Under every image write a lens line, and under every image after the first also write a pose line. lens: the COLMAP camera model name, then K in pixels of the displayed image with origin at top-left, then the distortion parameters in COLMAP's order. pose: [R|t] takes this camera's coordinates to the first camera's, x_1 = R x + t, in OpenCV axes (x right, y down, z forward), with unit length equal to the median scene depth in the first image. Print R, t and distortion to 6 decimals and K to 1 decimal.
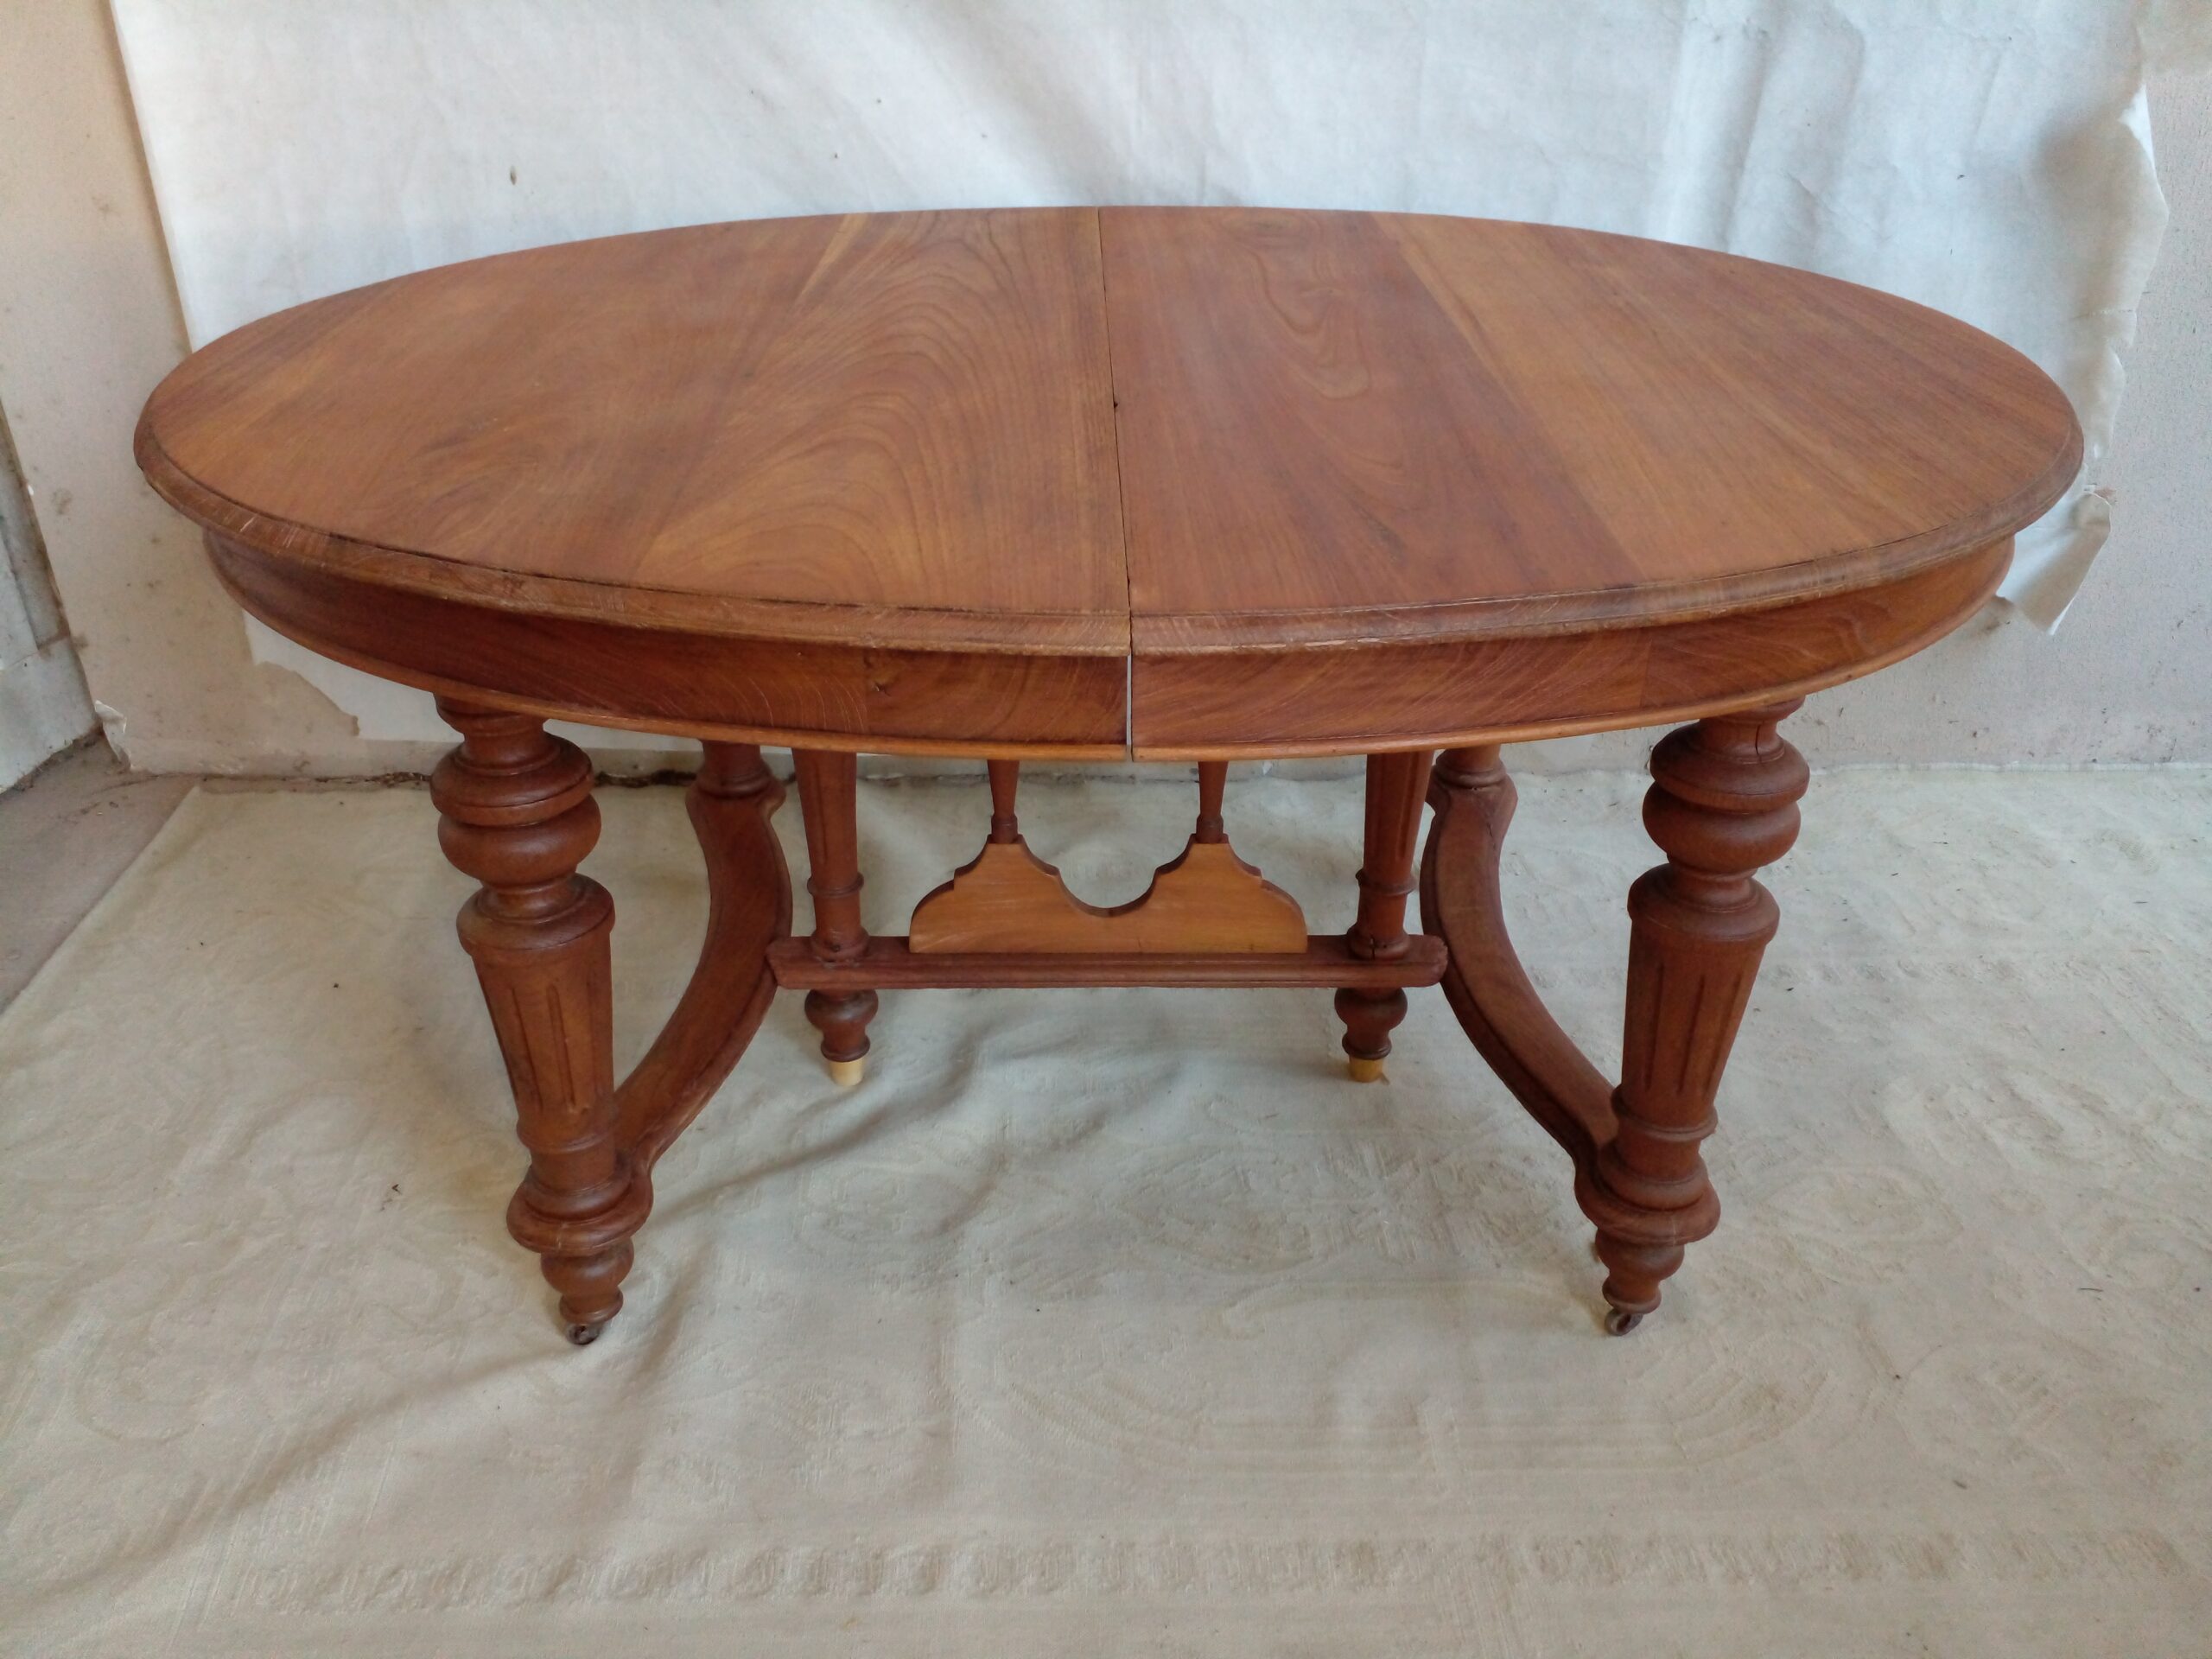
lens RADIAL K [[1785.9, 0, 1102.8], [0, 1785.9, 829.3], [0, 0, 1]] dist [-0.005549, 0.003481]
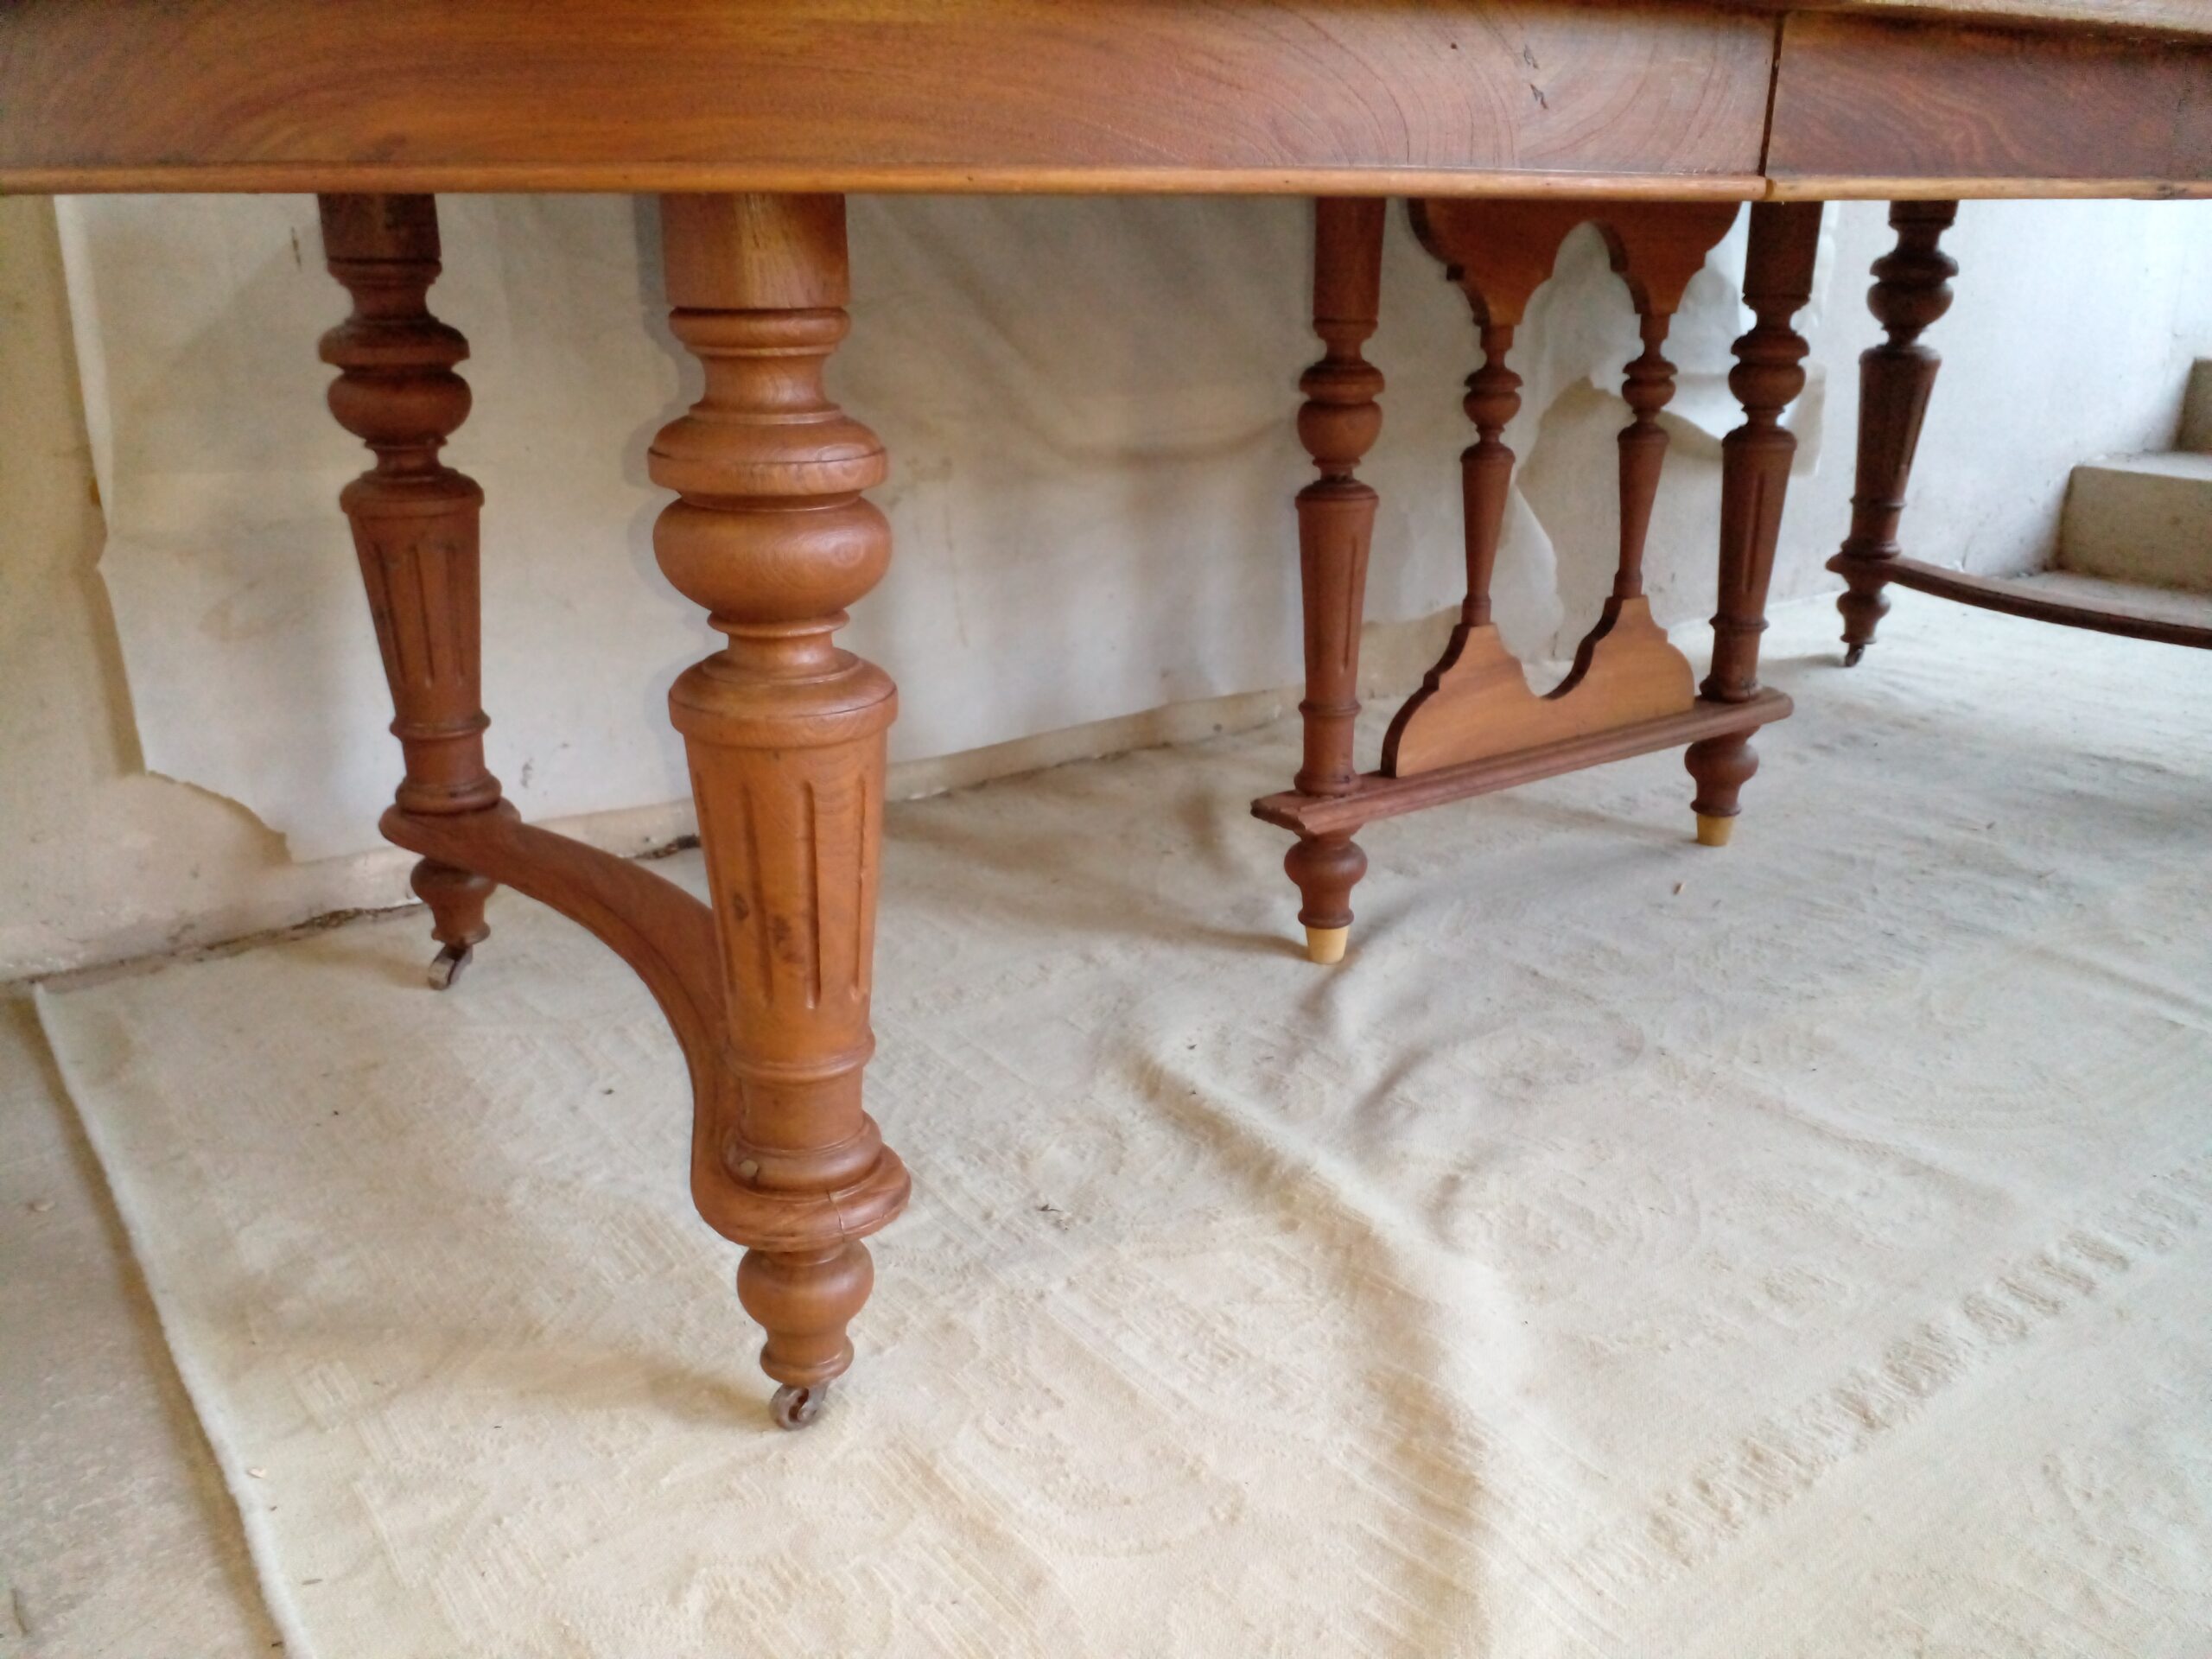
lens RADIAL K [[1746.8, 0, 1114.0], [0, 1746.8, 826.8], [0, 0, 1]] dist [0.019737, -0.016010]
pose [[0.836286, -0.188156, 0.514998, -0.738723], [0.274409, 0.956806, -0.096031, 0.134722], [-0.474684, 0.221630, 0.851795, 0.365391]]
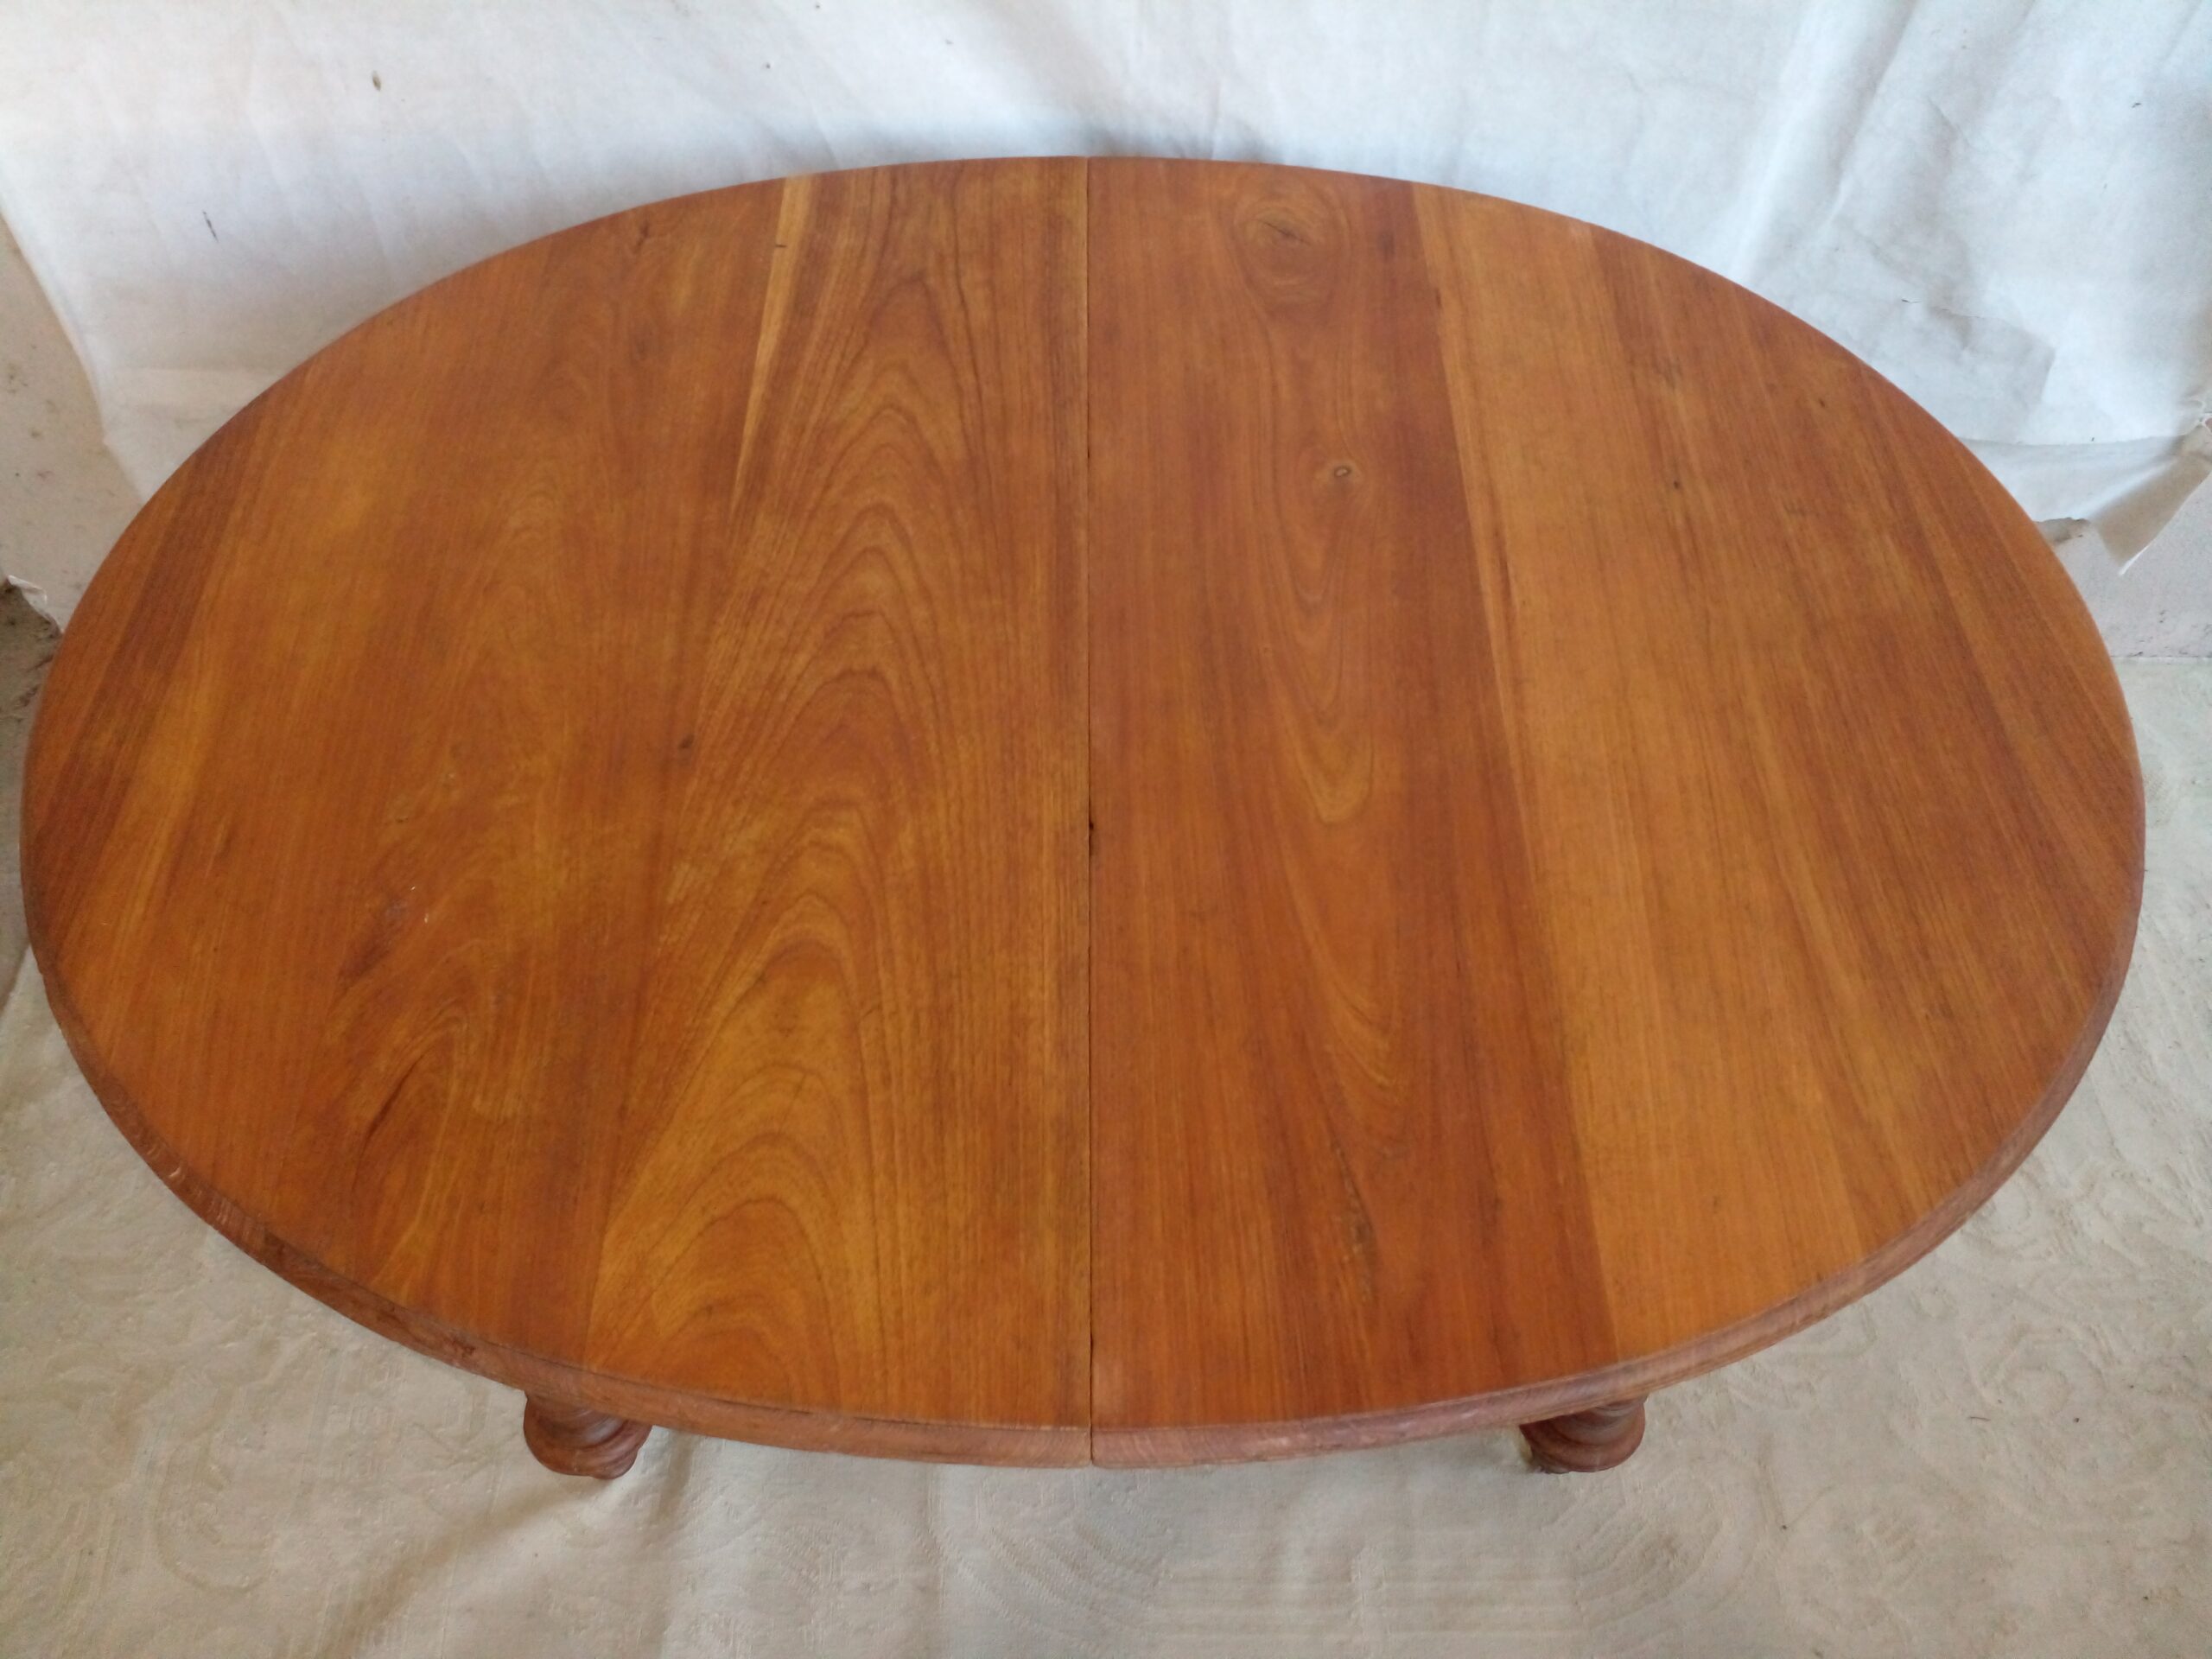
lens RADIAL K [[1801.7, 0, 1106.0], [0, 1801.7, 829.5], [0, 0, 1]] dist [0.004662, -0.006060]
pose [[0.999886, 0.014778, 0.003129, 0.009627], [-0.014778, 0.914170, 0.405062, -0.502225], [0.003126, -0.405062, 0.914284, 0.130862]]
